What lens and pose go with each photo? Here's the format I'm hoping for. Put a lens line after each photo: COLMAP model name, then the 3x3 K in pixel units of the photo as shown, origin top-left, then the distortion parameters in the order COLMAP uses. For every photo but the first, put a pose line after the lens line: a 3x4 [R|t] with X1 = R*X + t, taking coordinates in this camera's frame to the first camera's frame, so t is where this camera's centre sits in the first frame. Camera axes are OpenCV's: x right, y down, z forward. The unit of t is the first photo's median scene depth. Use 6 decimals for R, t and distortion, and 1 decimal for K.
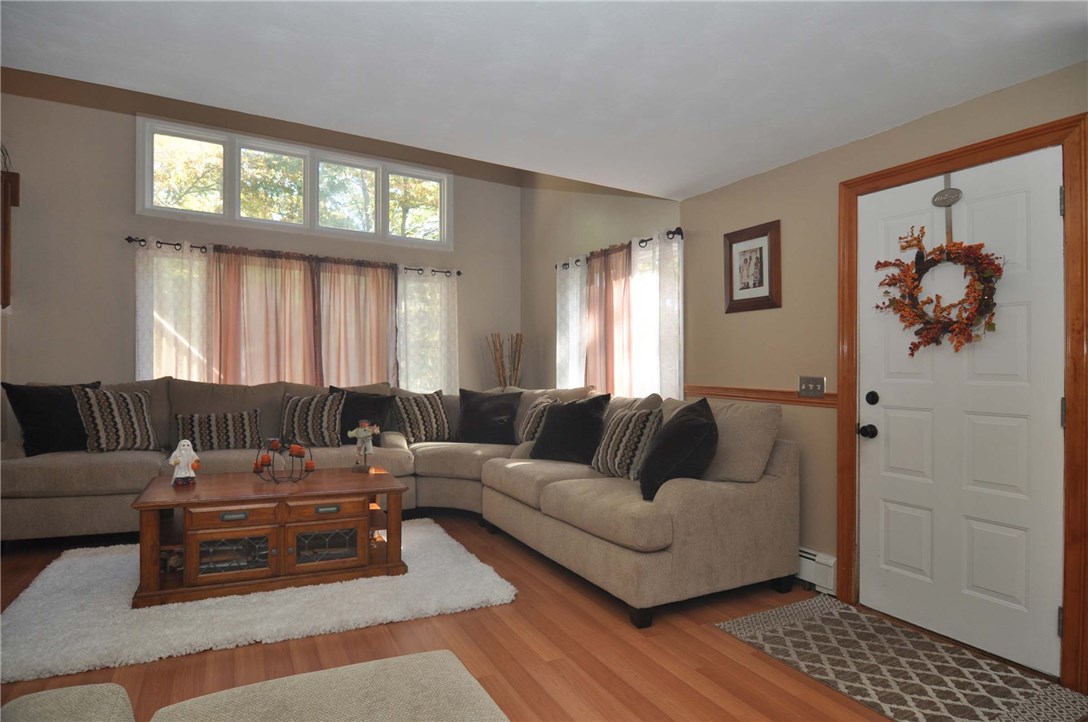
lens RADIAL K [[592.1, 0, 540.2], [0, 592.1, 374.3], [0, 0, 1]] dist [-0.020587, -0.000258]
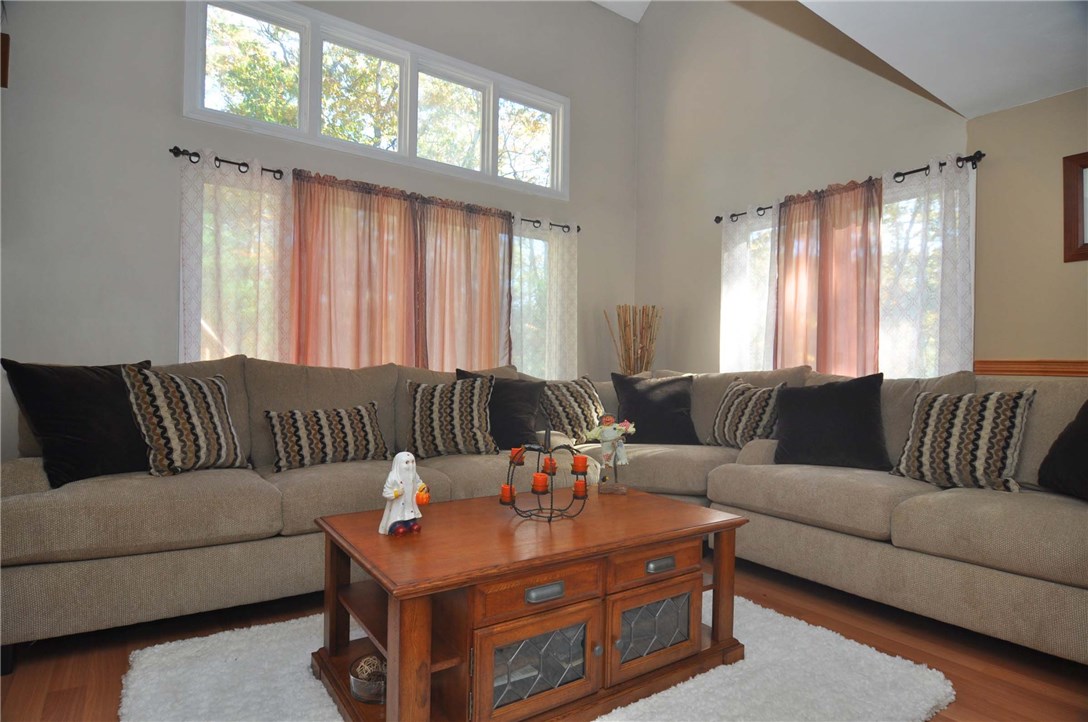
lens RADIAL K [[581.7, 0, 517.6], [0, 581.7, 362.1], [0, 0, 1]] dist [-0.011488, -0.001566]
pose [[0.993773, -0.006205, 0.111248, -0.388084], [0.008047, 0.999838, -0.016121, 0.024582], [-0.111130, 0.016916, 0.993662, 0.303283]]
